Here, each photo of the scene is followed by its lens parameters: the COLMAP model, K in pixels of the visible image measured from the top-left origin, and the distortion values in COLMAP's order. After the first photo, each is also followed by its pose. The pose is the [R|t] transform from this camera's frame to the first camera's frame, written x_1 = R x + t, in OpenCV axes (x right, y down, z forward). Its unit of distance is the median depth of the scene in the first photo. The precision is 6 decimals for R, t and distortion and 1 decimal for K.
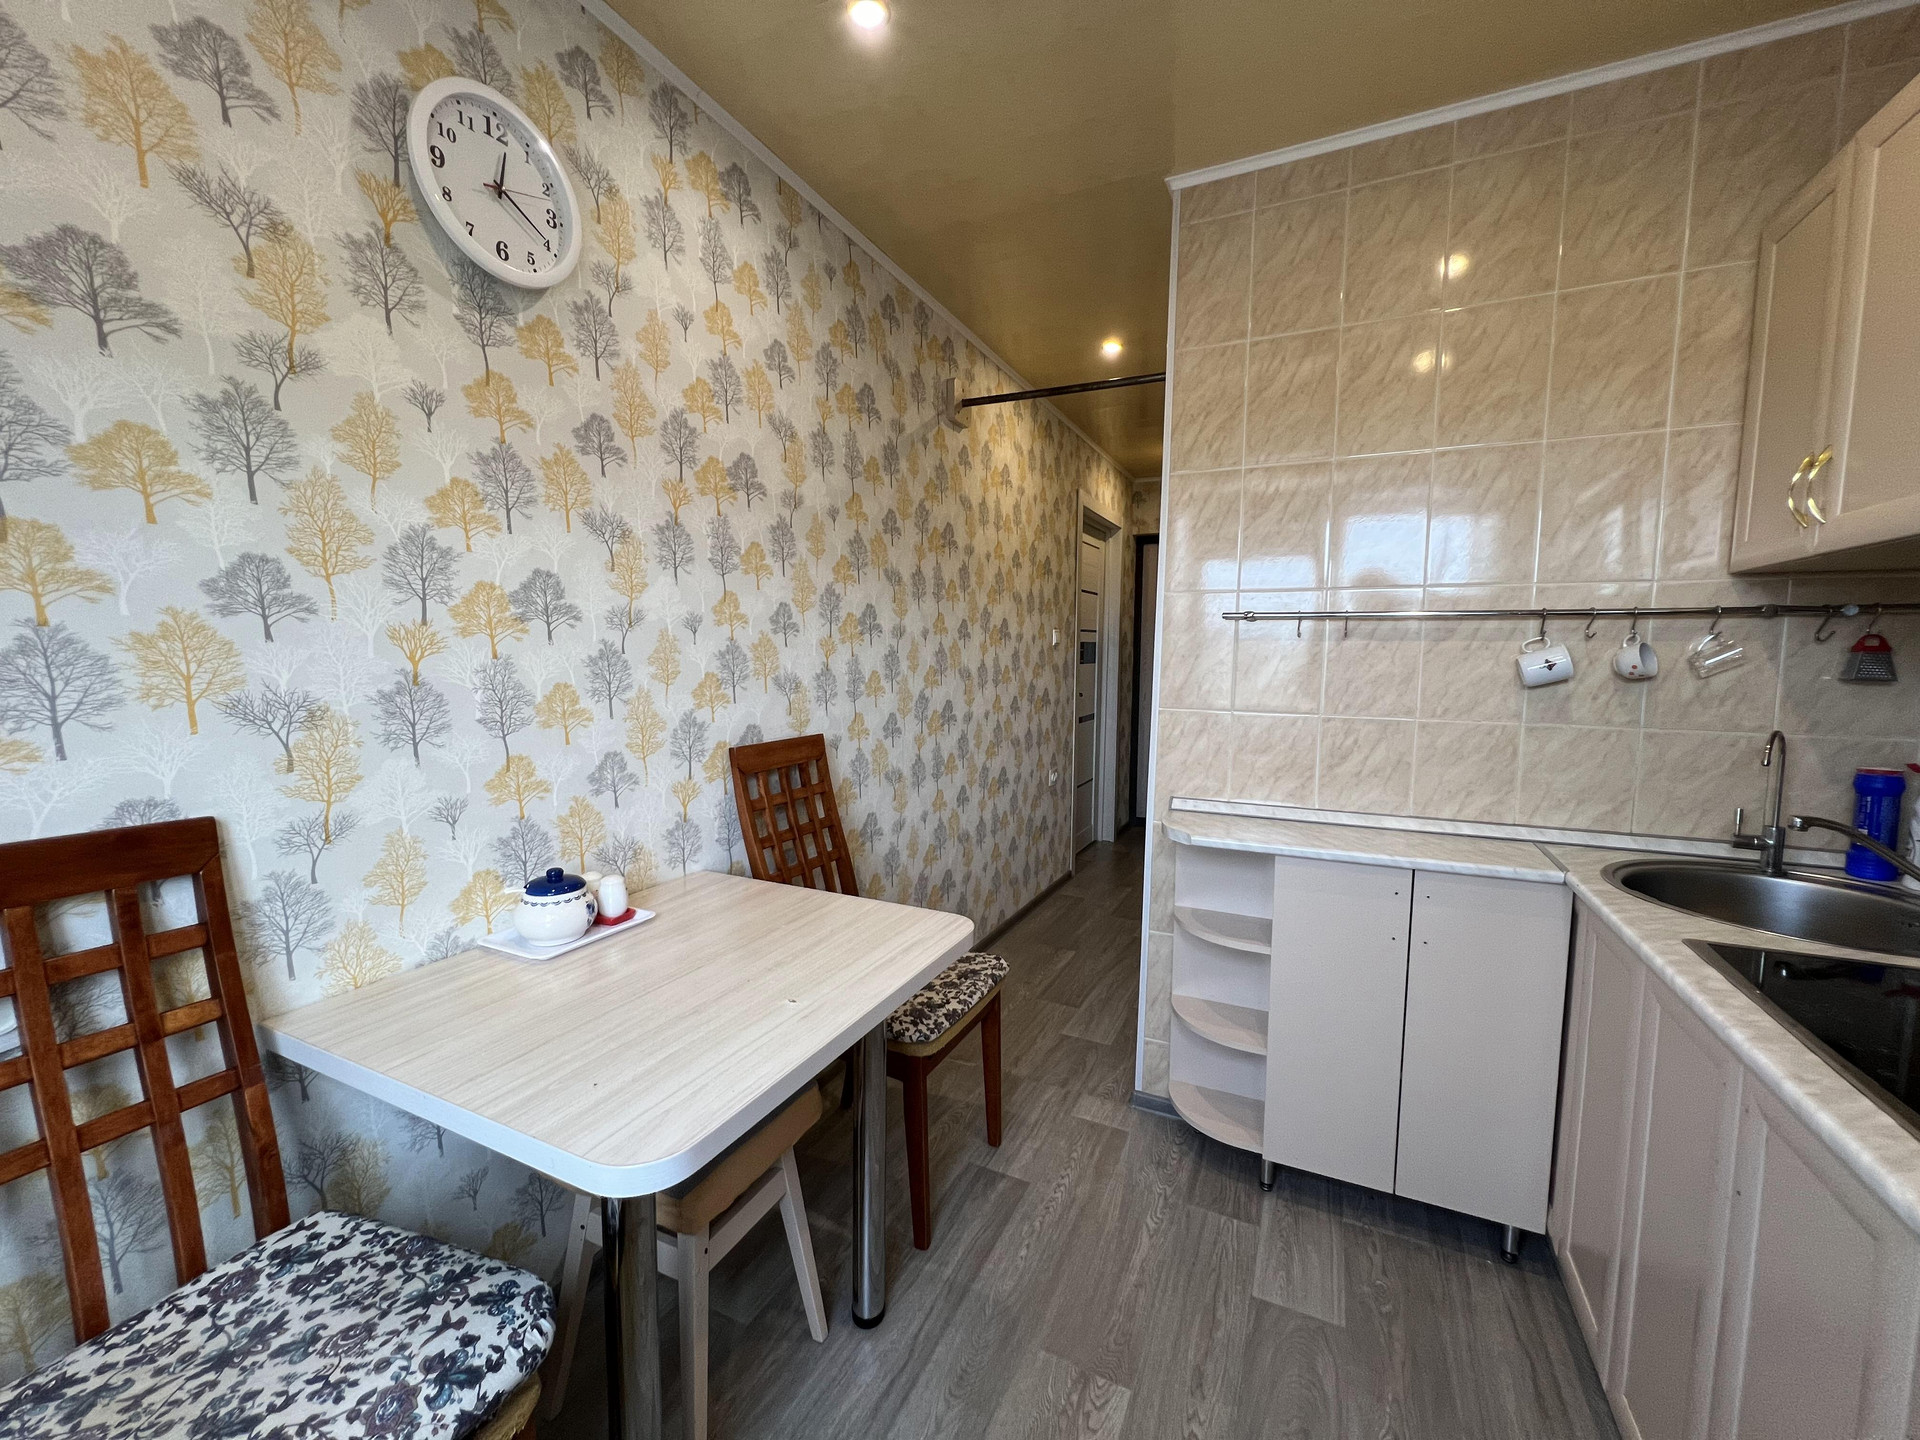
lens RADIAL K [[765.7, 0, 963.7], [0, 765.7, 721.5], [0, 0, 1]] dist [-0.002675, 0.000642]
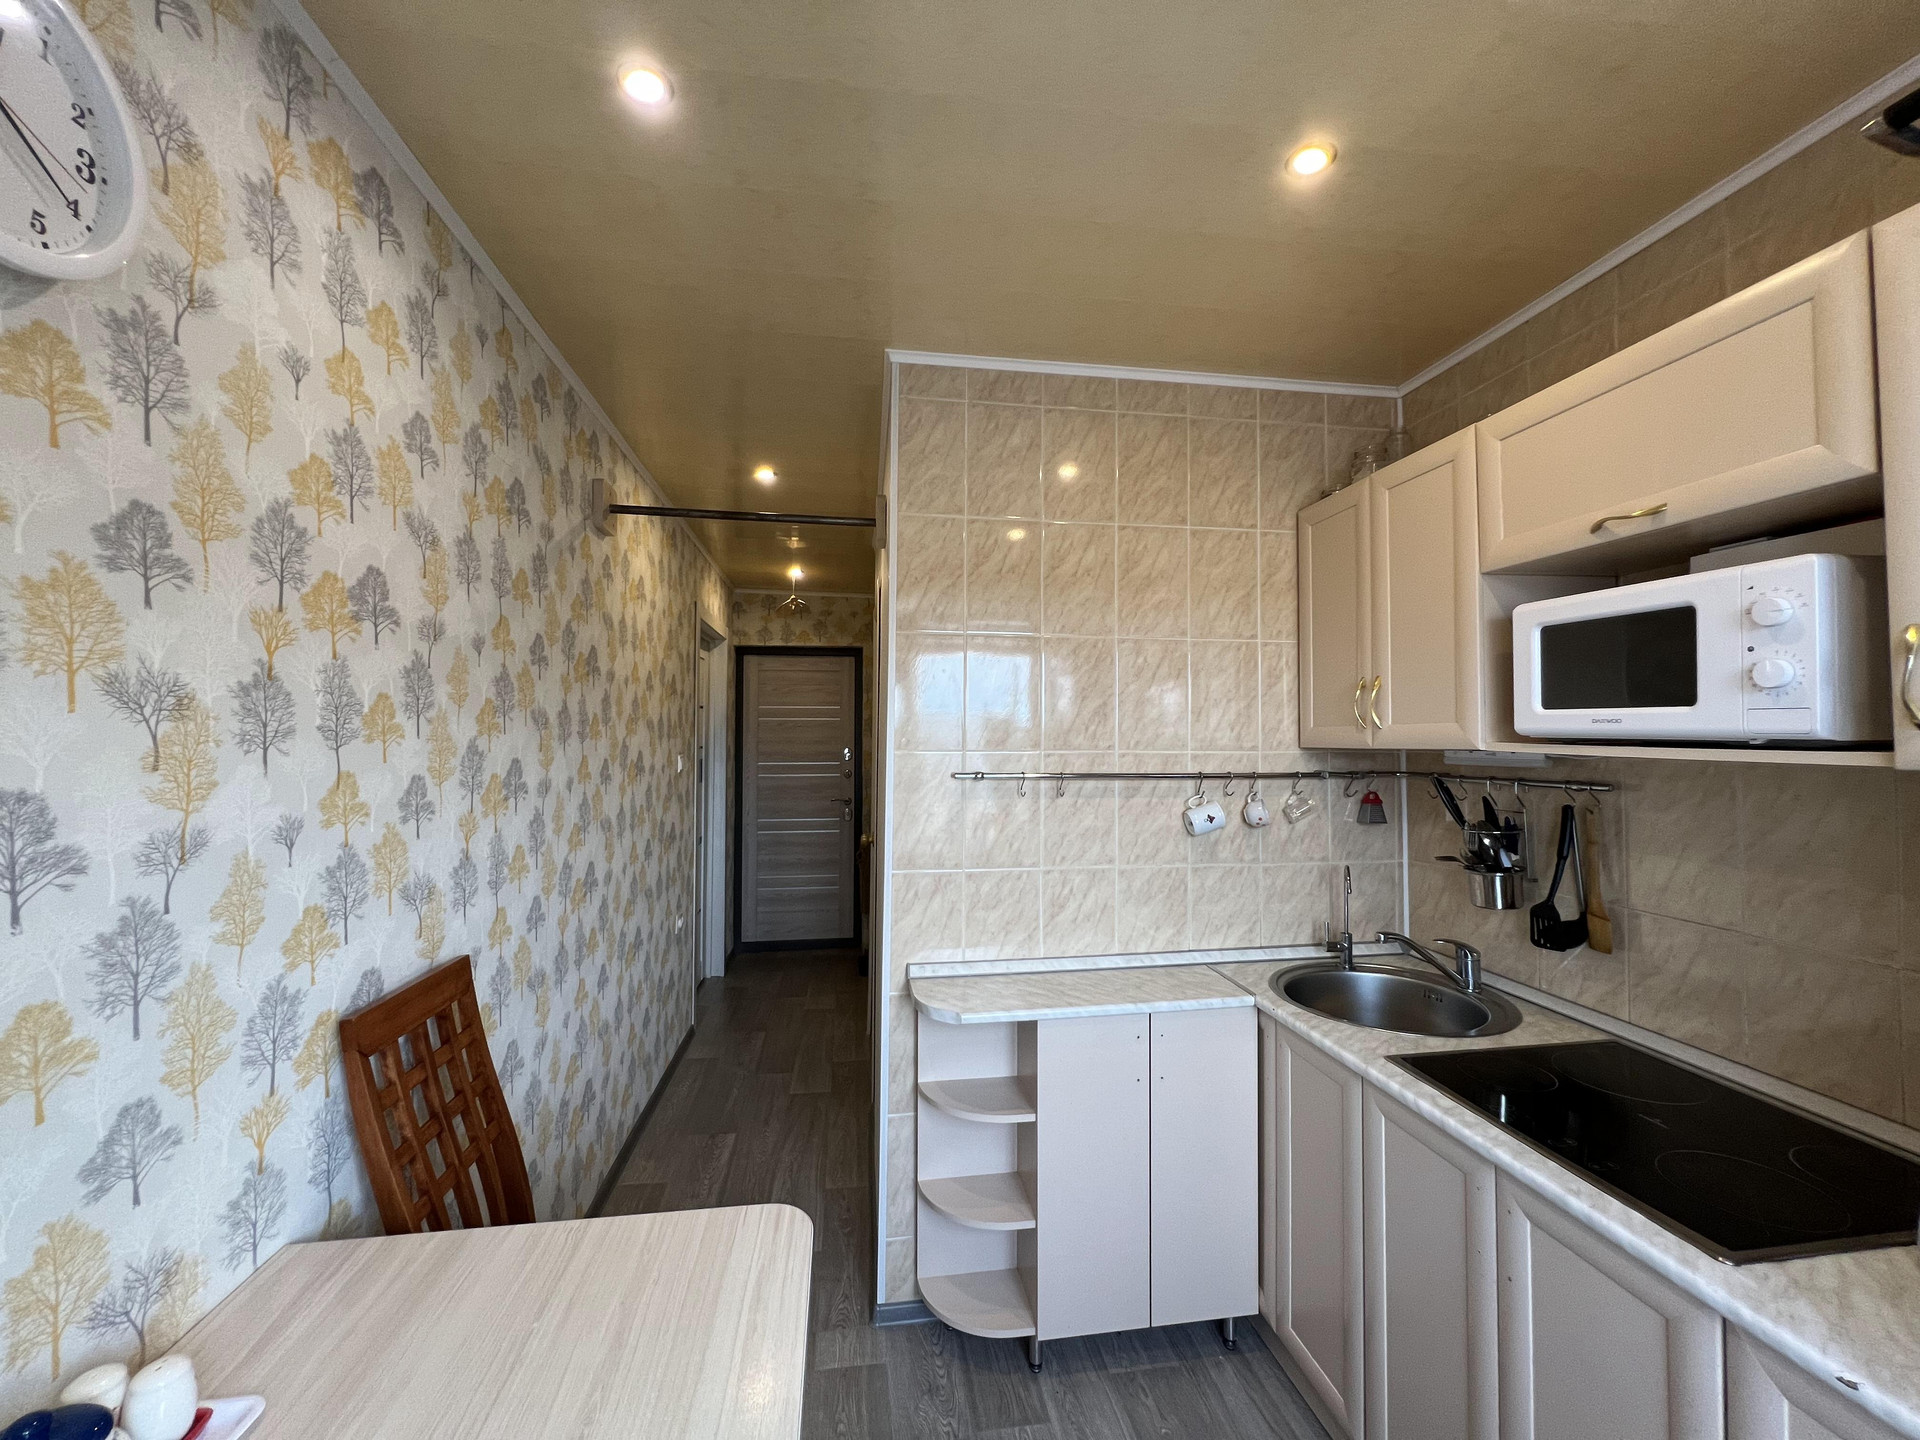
lens RADIAL K [[765.7, 0, 962.0], [0, 765.7, 721.5], [0, 0, 1]] dist [-0.002675, 0.000642]
pose [[0.828373, 0.006679, 0.560136, -0.256704], [0.055584, 0.994014, -0.094053, -0.133530], [-0.557412, 0.109046, 0.823044, 0.183527]]
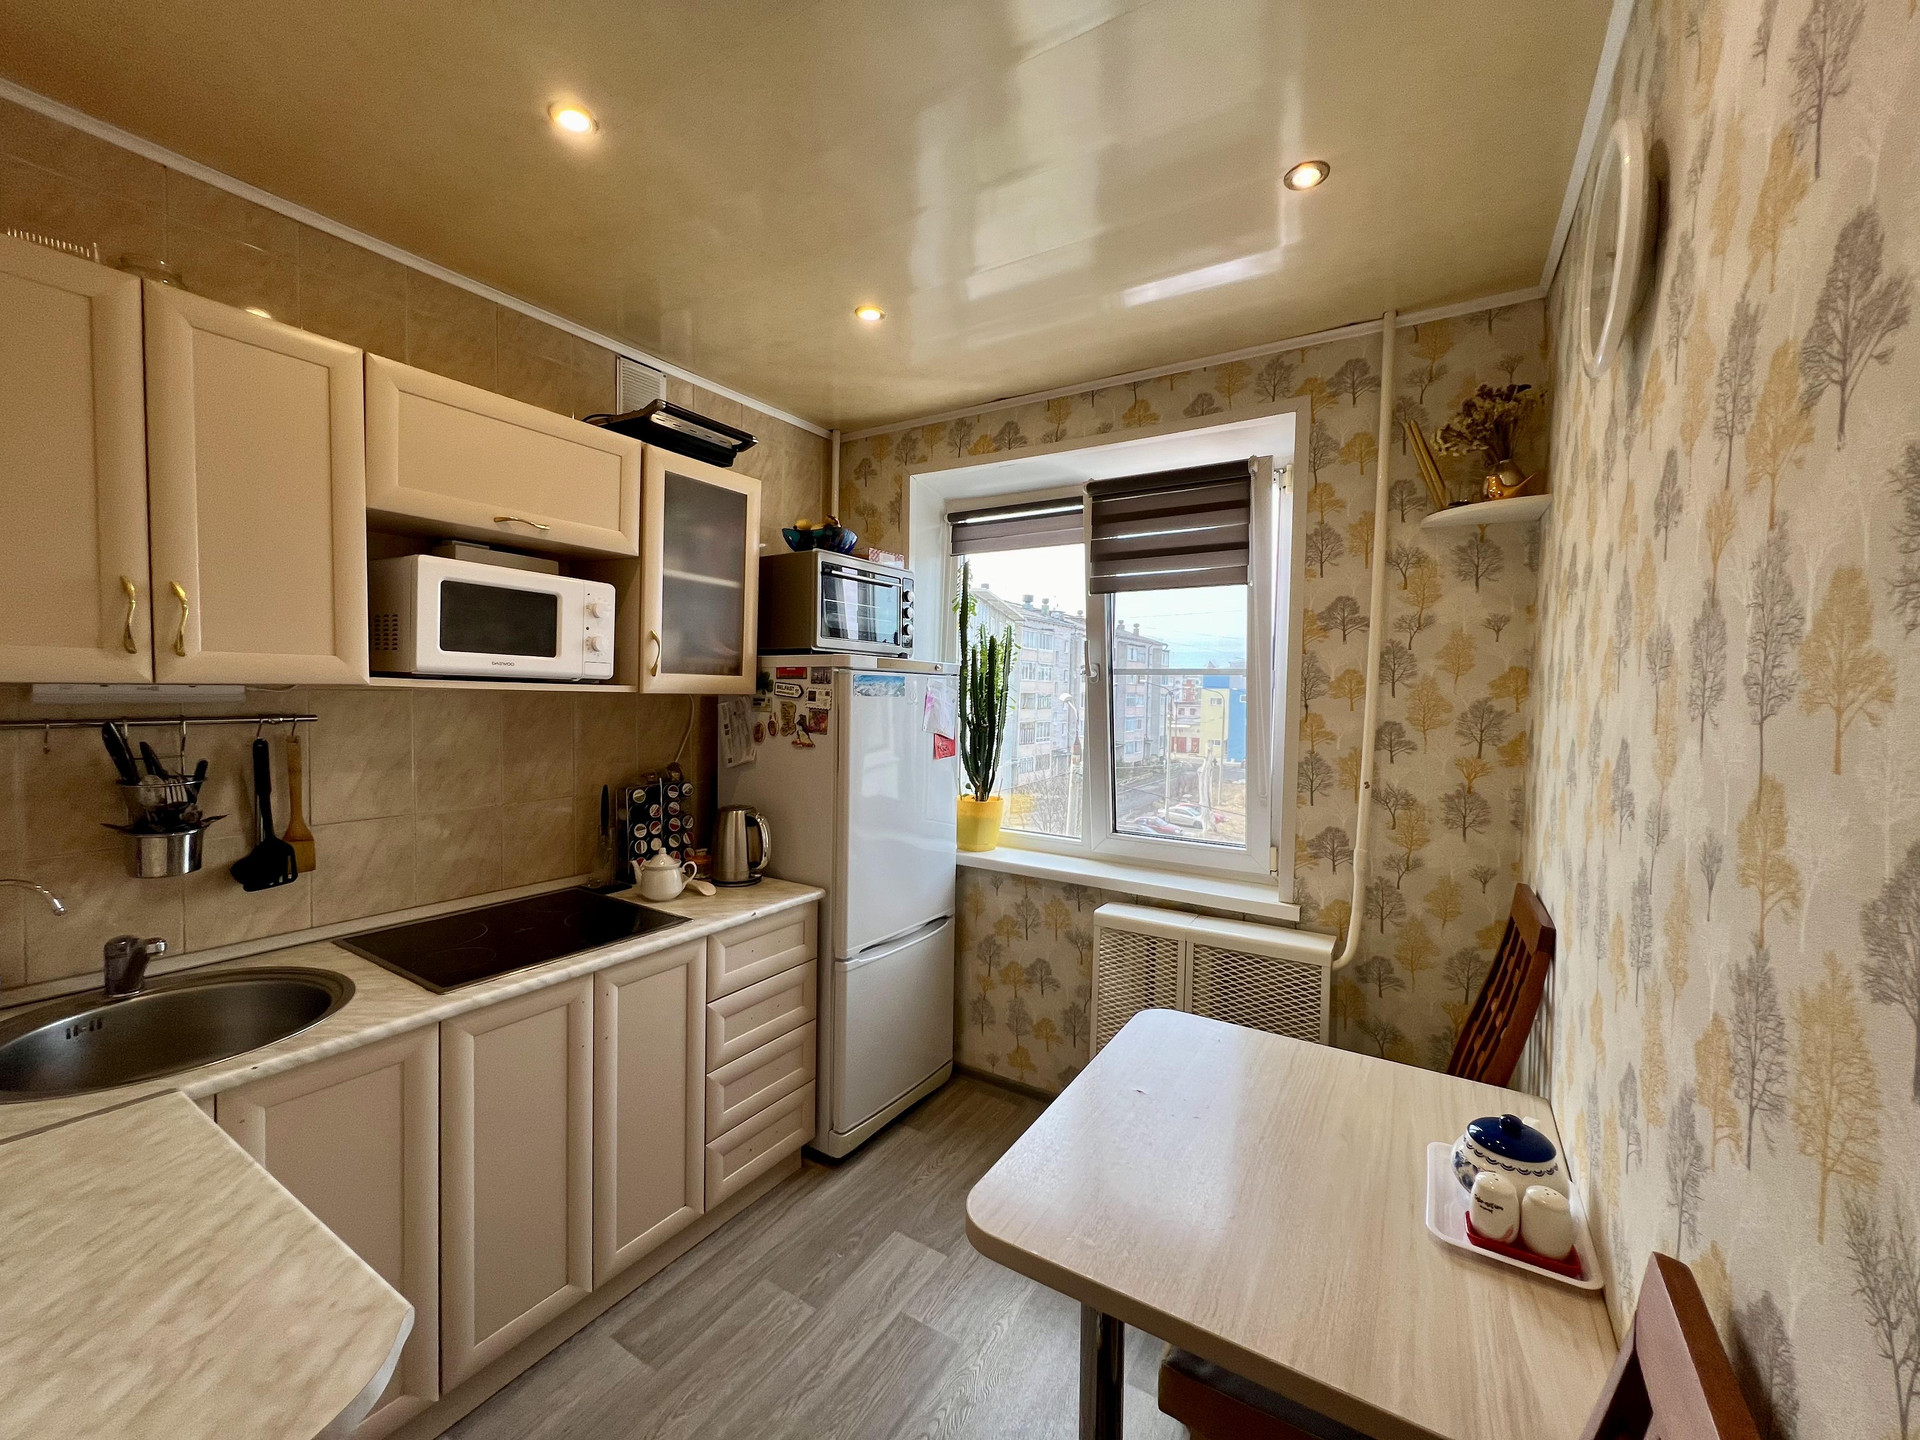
lens RADIAL K [[765.7, 0, 965.3], [0, 765.7, 721.9], [0, 0, 1]] dist [-0.002675, 0.000642]
pose [[-0.994315, -0.031249, 0.101792, -0.041437], [-0.017199, 0.990547, 0.136088, -0.244143], [-0.105083, 0.133564, -0.985453, 1.424111]]
